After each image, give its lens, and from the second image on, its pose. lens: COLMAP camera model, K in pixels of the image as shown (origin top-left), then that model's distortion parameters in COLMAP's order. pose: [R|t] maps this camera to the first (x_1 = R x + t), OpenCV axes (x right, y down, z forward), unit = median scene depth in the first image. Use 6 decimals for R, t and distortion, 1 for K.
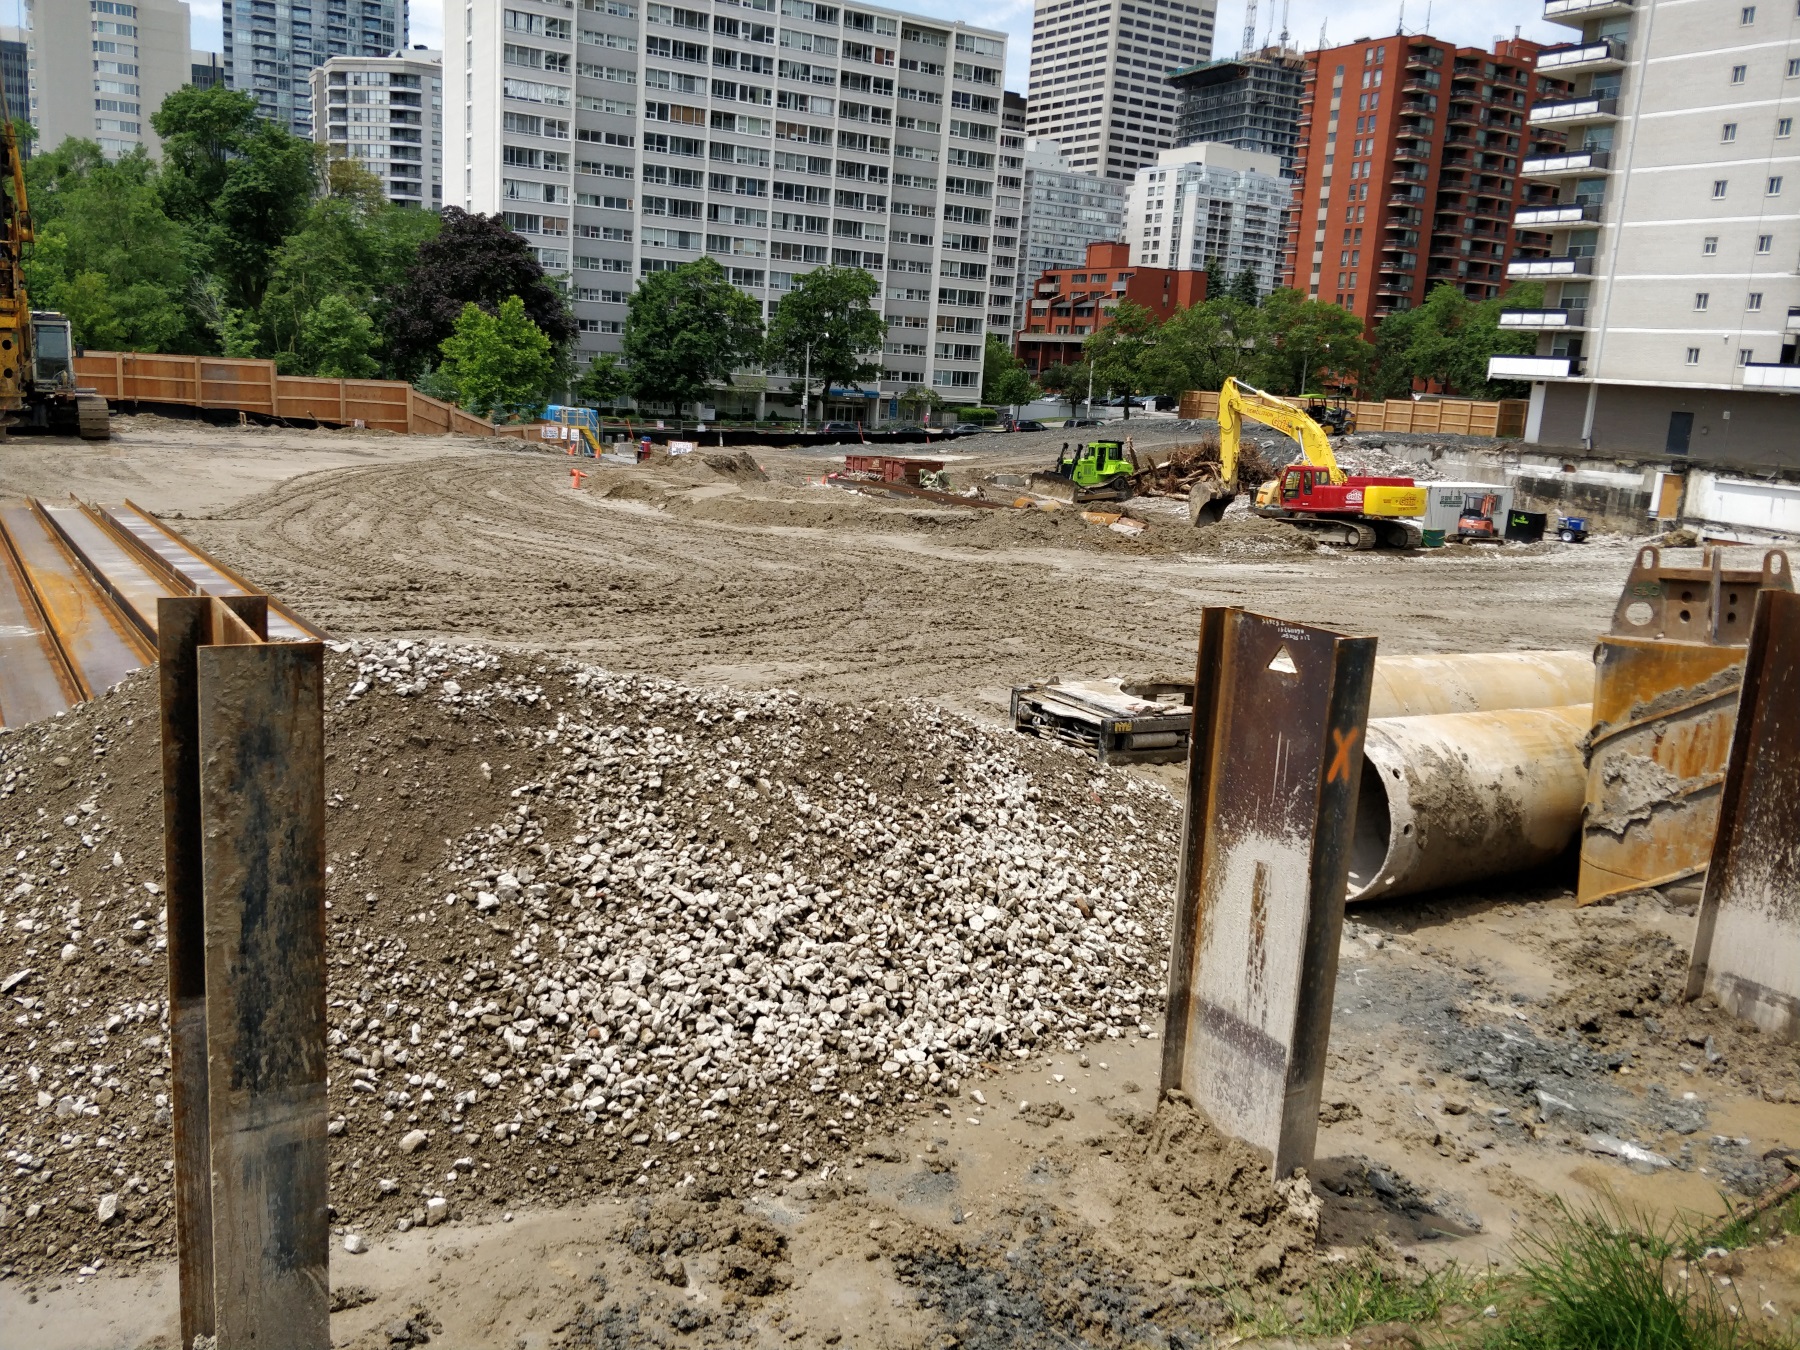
lens RADIAL K [[1468.7, 0, 900.0], [0, 1468.7, 675.0], [0, 0, 1]] dist [0.016336, -0.038506]
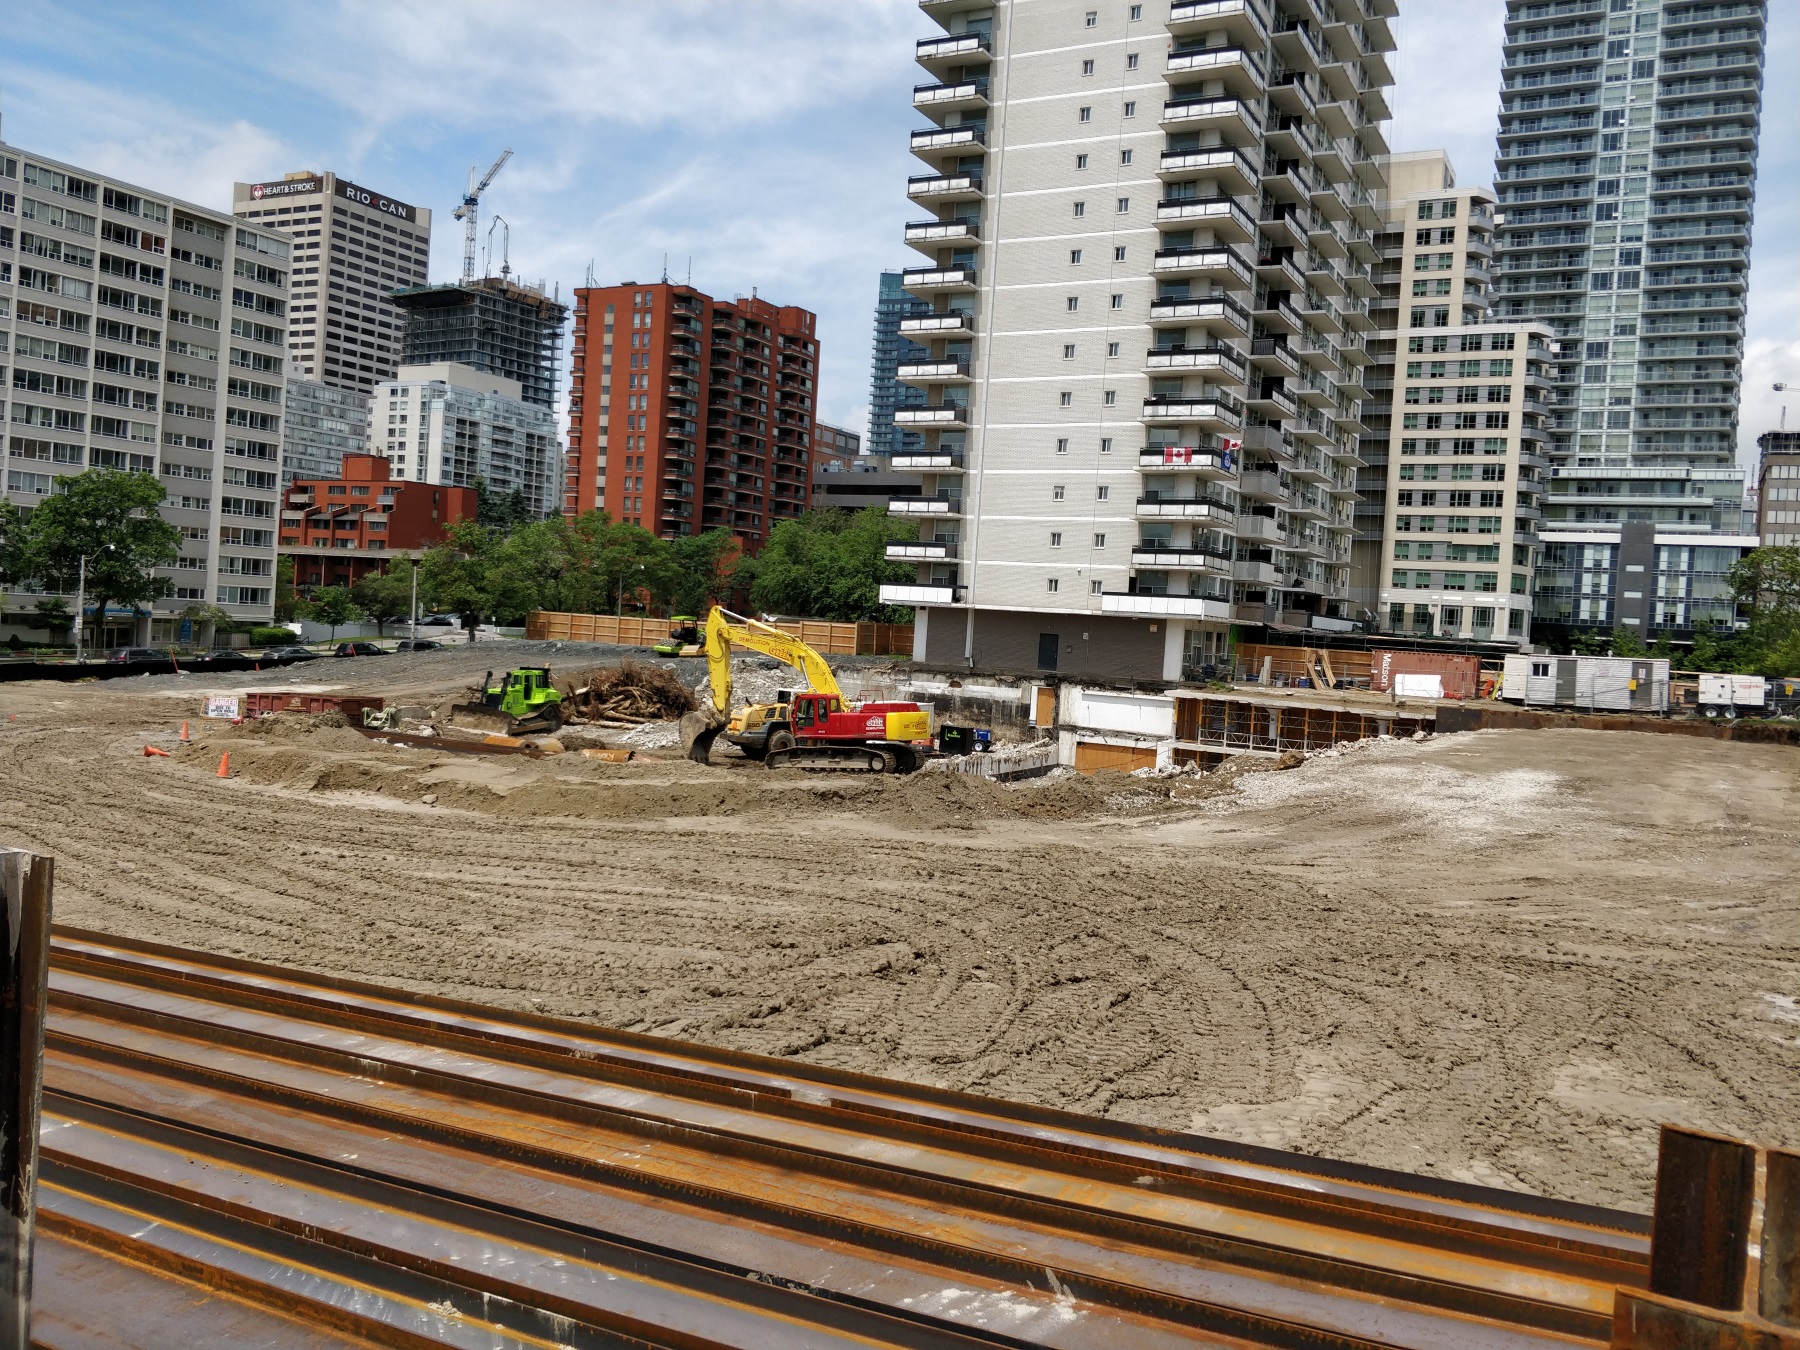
lens RADIAL K [[1445.4, 0, 860.0], [0, 1445.4, 675.3], [0, 0, 1]] dist [0.065484, -0.126610]
pose [[0.863024, -0.025675, 0.504510, -0.091453], [0.095165, 0.989089, -0.112455, -0.019016], [-0.496118, 0.145063, 0.856051, 0.063353]]
